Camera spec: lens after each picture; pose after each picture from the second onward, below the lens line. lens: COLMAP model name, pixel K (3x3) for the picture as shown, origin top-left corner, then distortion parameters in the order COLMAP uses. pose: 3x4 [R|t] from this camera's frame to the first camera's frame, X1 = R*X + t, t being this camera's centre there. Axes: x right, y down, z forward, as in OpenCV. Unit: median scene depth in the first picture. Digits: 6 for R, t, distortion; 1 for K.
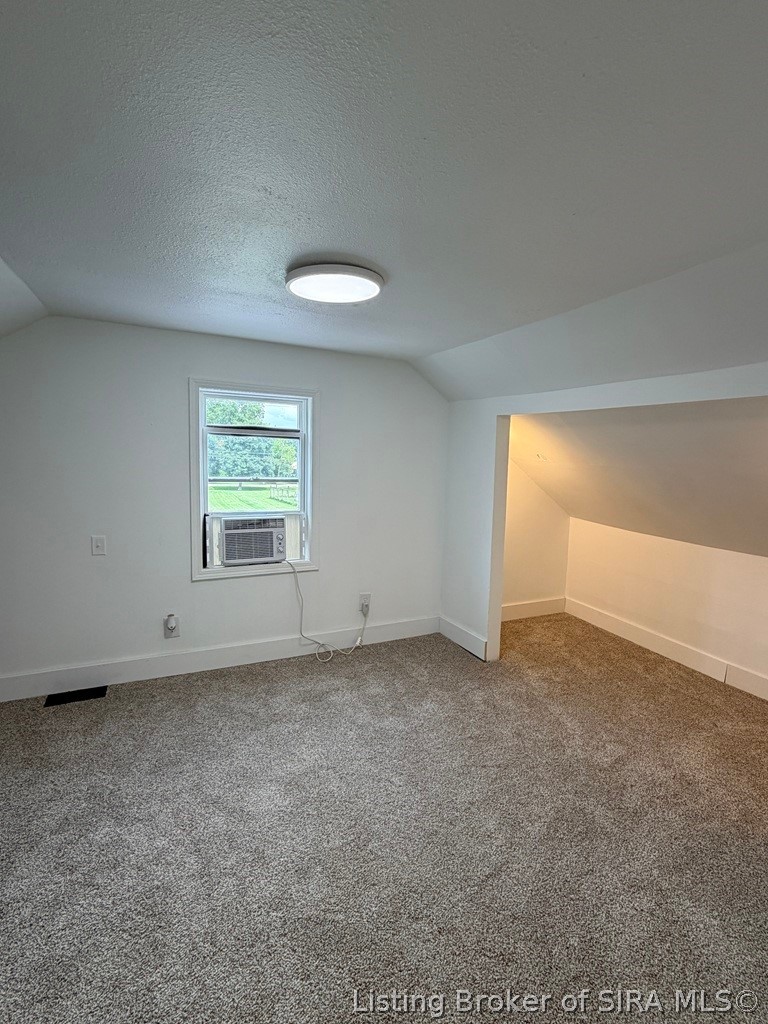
lens RADIAL K [[464.6, 0, 385.6], [0, 464.6, 511.8], [0, 0, 1]] dist [-0.000993, -0.000055]
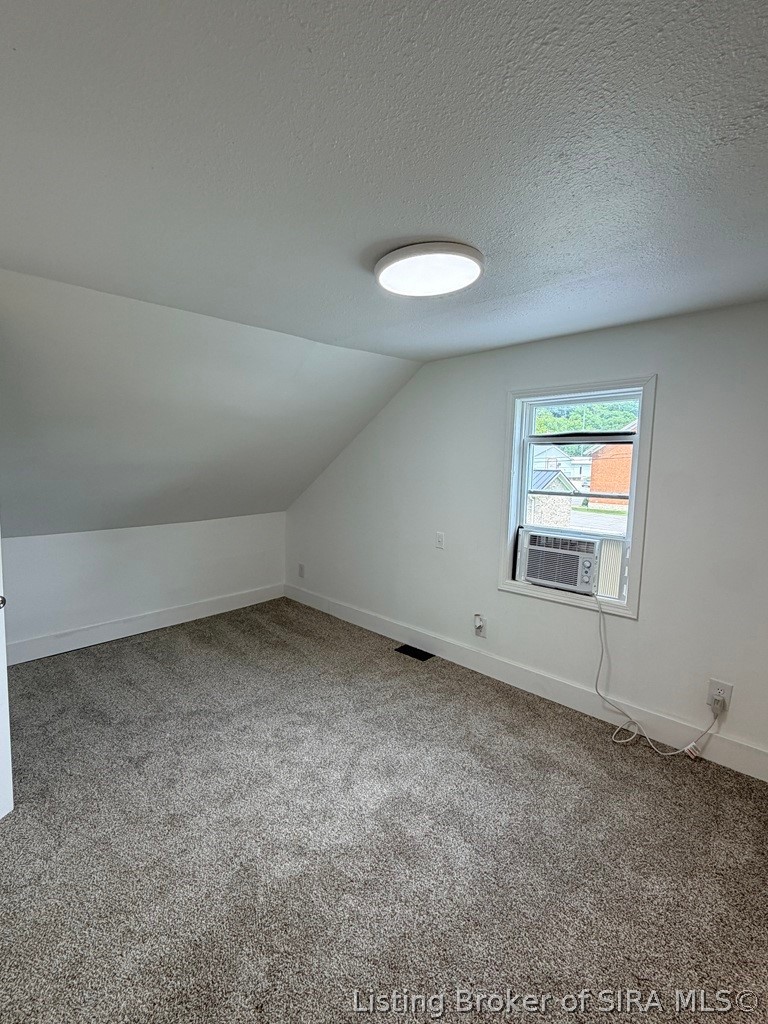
lens RADIAL K [[464.6, 0, 385.6], [0, 464.6, 511.8], [0, 0, 1]] dist [-0.000993, -0.000055]
pose [[0.334743, 0.077709, -0.939100, 0.436723], [-0.105828, 0.993389, 0.044479, -0.038569], [0.936348, 0.084494, 0.340754, 0.393082]]
